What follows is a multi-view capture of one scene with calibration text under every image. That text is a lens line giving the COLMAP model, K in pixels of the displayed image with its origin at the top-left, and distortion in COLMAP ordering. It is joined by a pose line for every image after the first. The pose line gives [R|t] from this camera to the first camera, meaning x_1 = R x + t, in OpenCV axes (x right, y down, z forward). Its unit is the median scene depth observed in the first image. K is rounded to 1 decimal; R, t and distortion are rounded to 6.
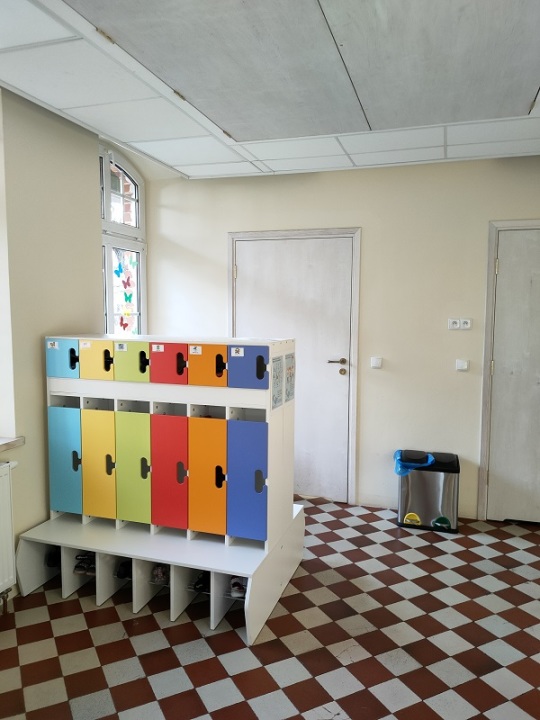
lens RADIAL K [[550.9, 0, 265.5], [0, 550.9, 359.5], [0, 0, 1]] dist [0.063152, -0.044787]
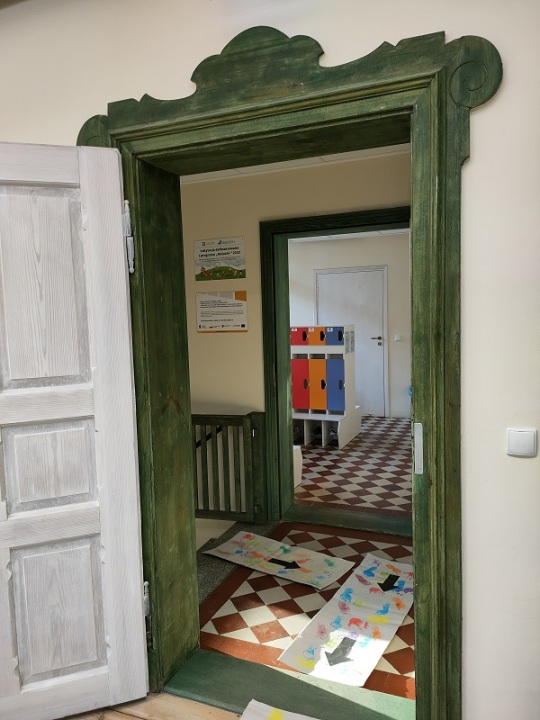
lens RADIAL K [[550.9, 0, 267.7], [0, 550.9, 353.3], [0, 0, 1]] dist [0.063152, -0.044787]
pose [[0.995884, -0.028824, -0.085926, -0.016827], [0.027340, 0.999457, -0.018397, 0.017796], [0.086410, 0.015973, 0.996132, -0.196728]]
